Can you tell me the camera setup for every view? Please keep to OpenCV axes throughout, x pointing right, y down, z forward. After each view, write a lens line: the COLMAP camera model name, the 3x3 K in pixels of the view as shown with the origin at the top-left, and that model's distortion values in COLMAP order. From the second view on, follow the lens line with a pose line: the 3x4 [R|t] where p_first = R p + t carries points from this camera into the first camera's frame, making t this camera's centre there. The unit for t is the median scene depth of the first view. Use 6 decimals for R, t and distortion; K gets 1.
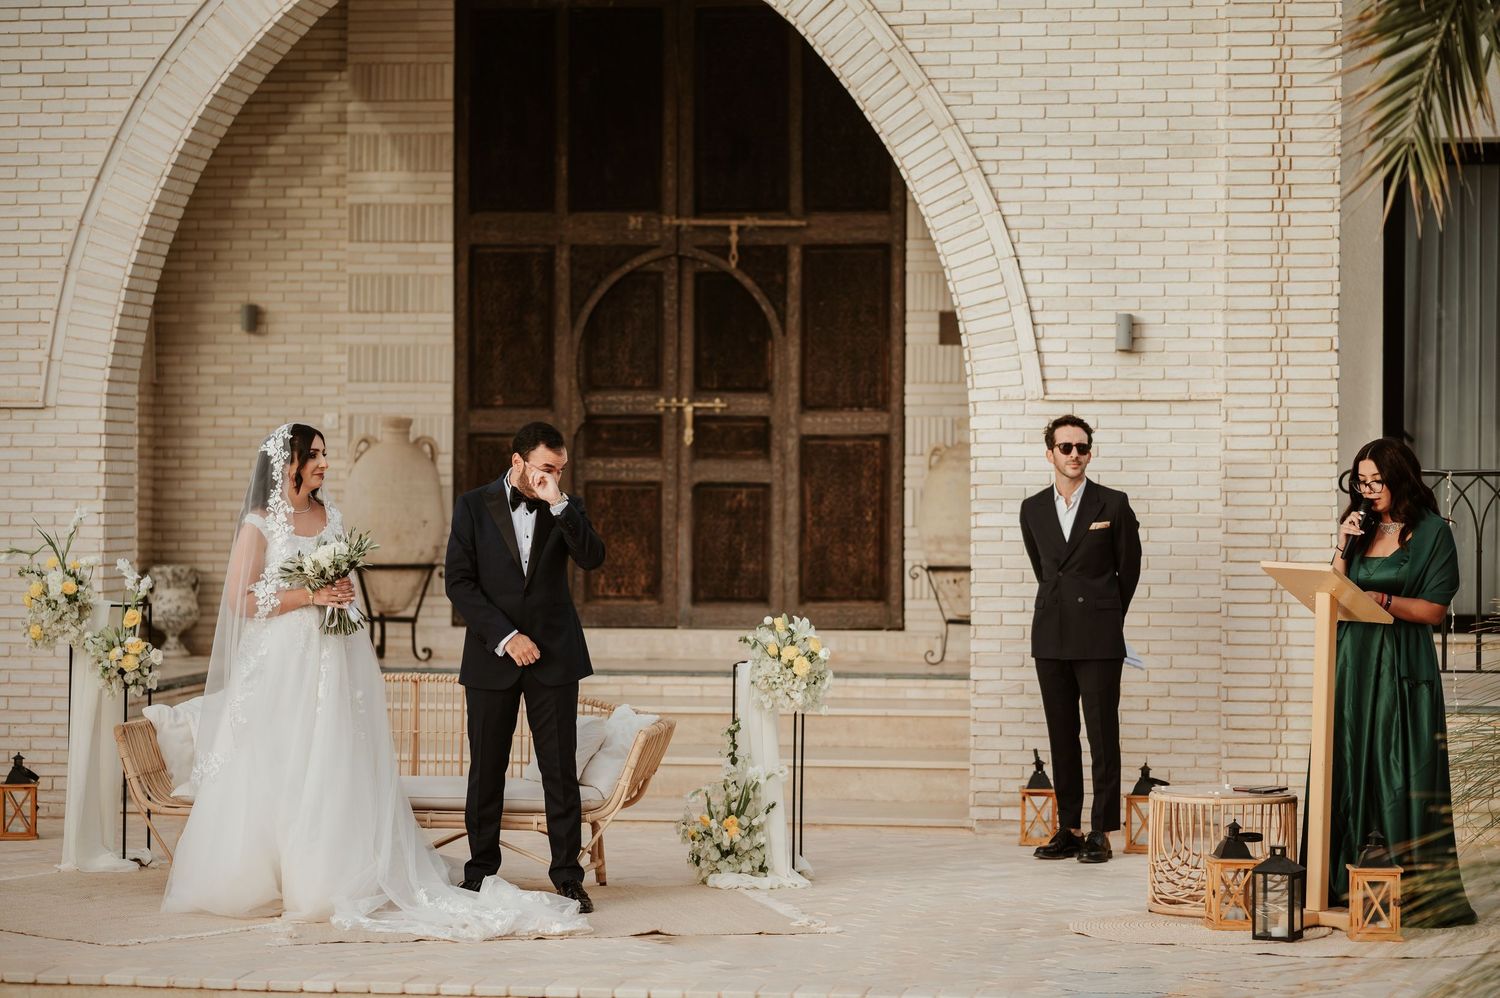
lens RADIAL K [[3297.1, 0, 734.5], [0, 3297.1, 520.2], [0, 0, 1]] dist [0.075054, 0.000000]
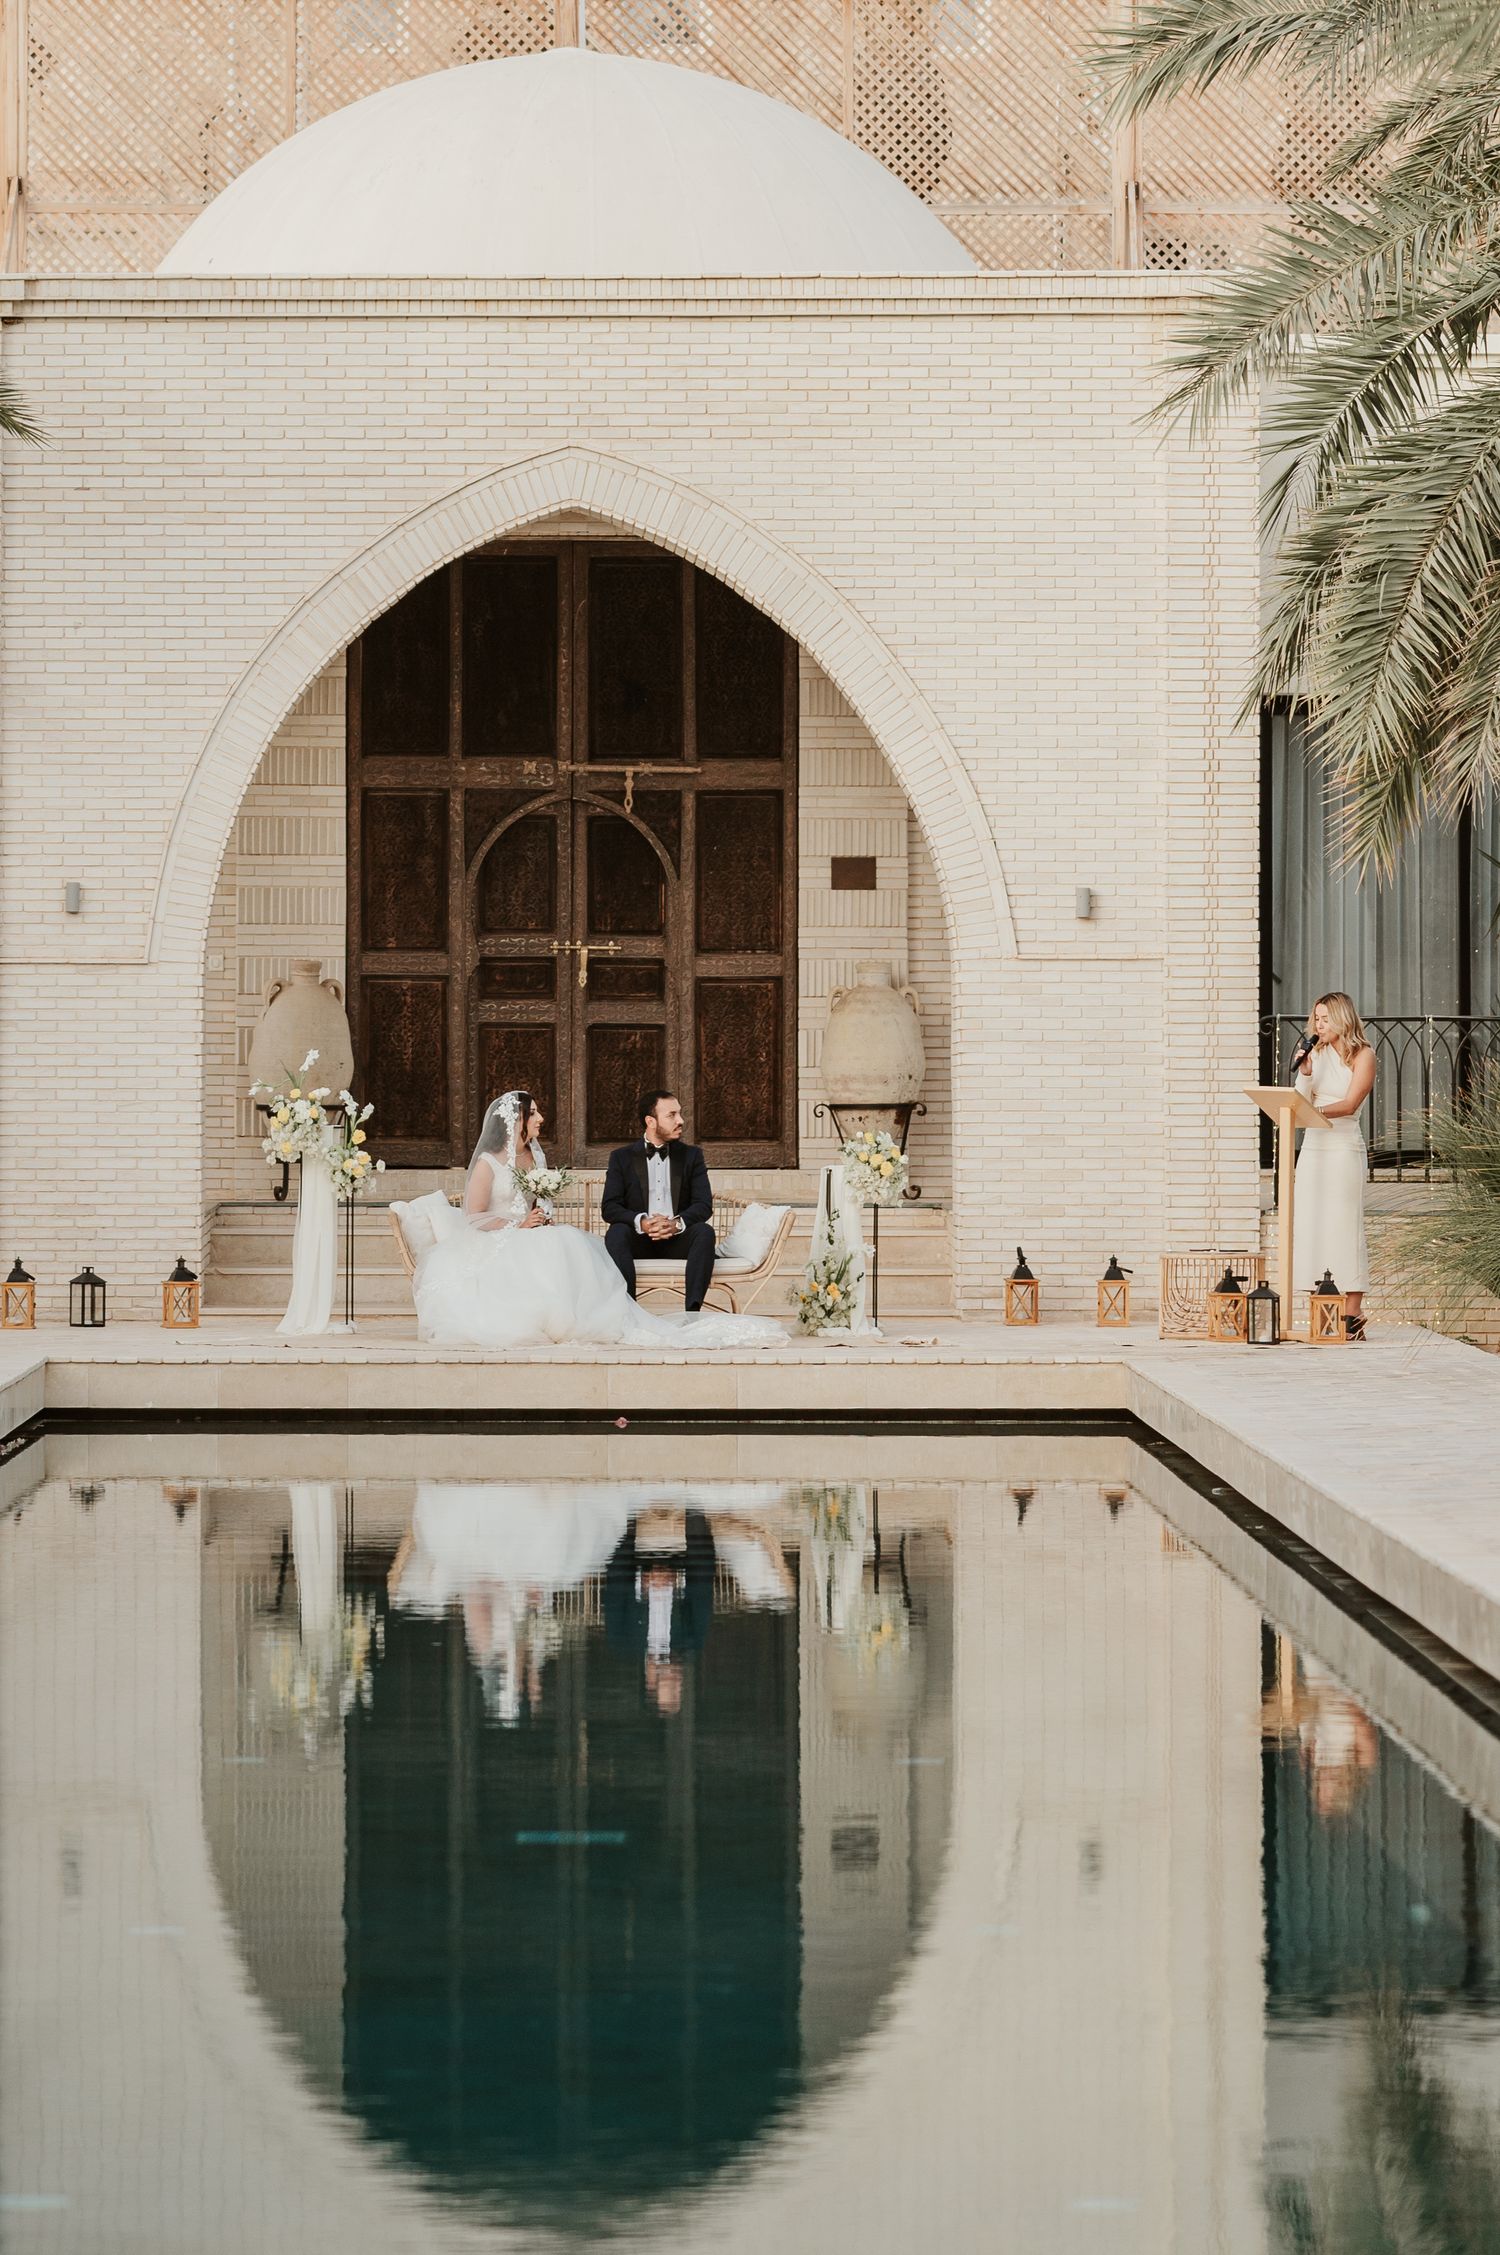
lens RADIAL K [[5801.9, 0, 729.5], [0, 5801.9, 937.0], [0, 0, 1]] dist [0.051625, 0.000000]
pose [[0.990305, -0.000097, 0.138907, -0.289226], [0.003262, 0.999740, -0.022556, 0.002817], [-0.138869, 0.022790, 0.990048, -1.026457]]
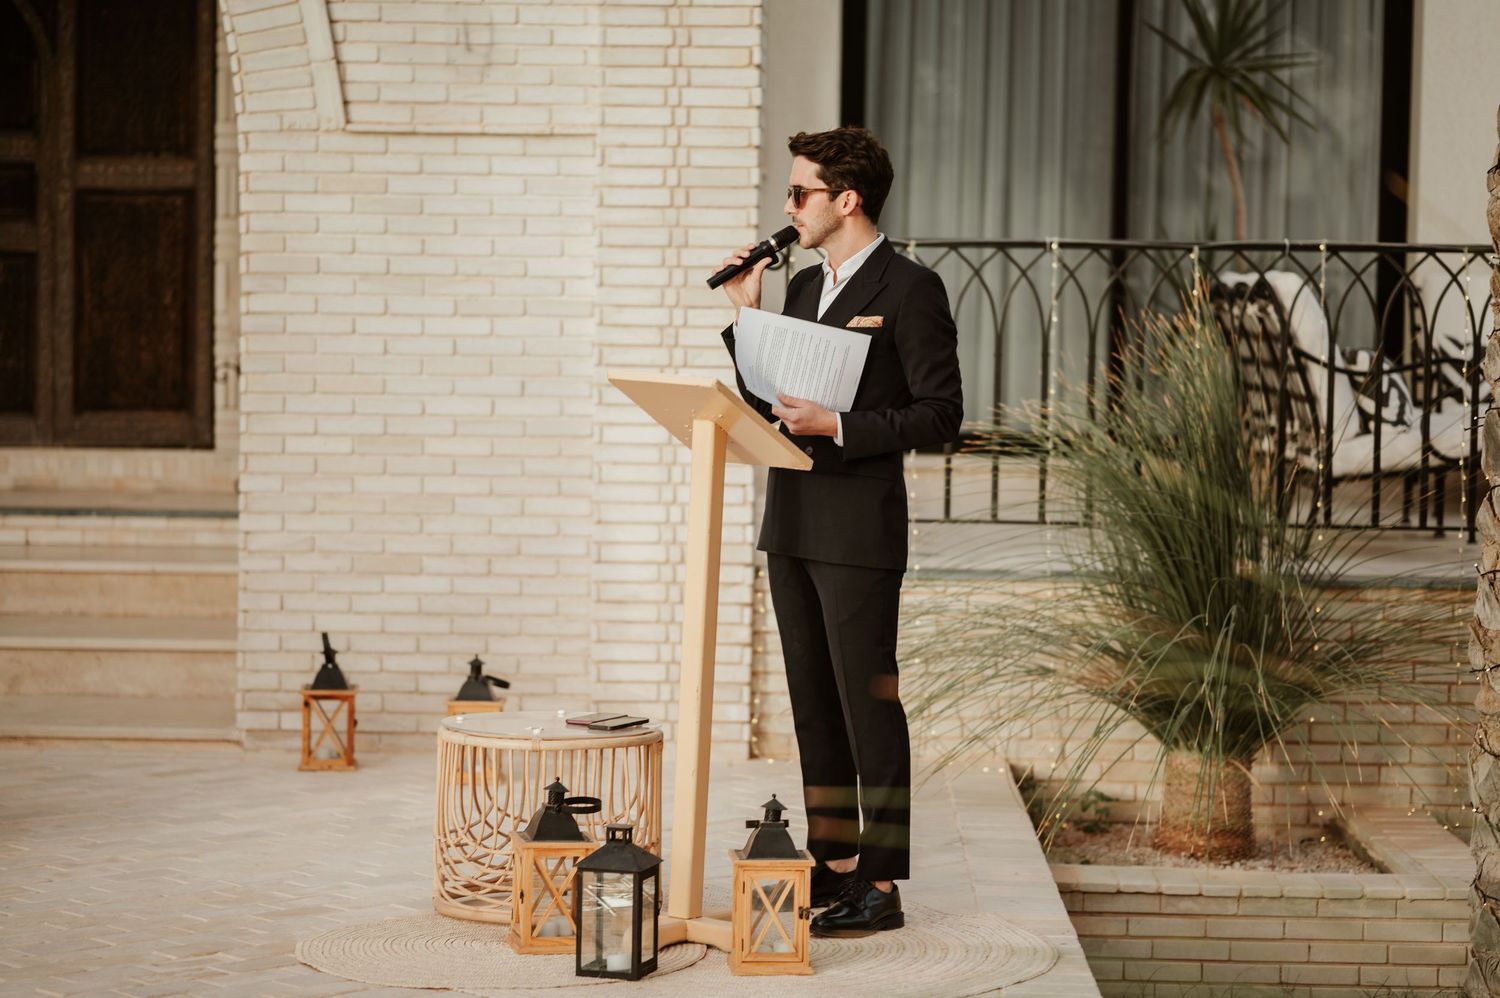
lens RADIAL K [[3859.4, 0, 614.1], [0, 3859.4, 546.1], [0, 0, 1]] dist [0.051625, 0.000000]
pose [[0.991326, 0.001483, 0.131417, 0.041026], [-0.009597, 0.998083, 0.061135, 0.000663], [-0.131074, -0.061866, 0.989440, 0.170969]]
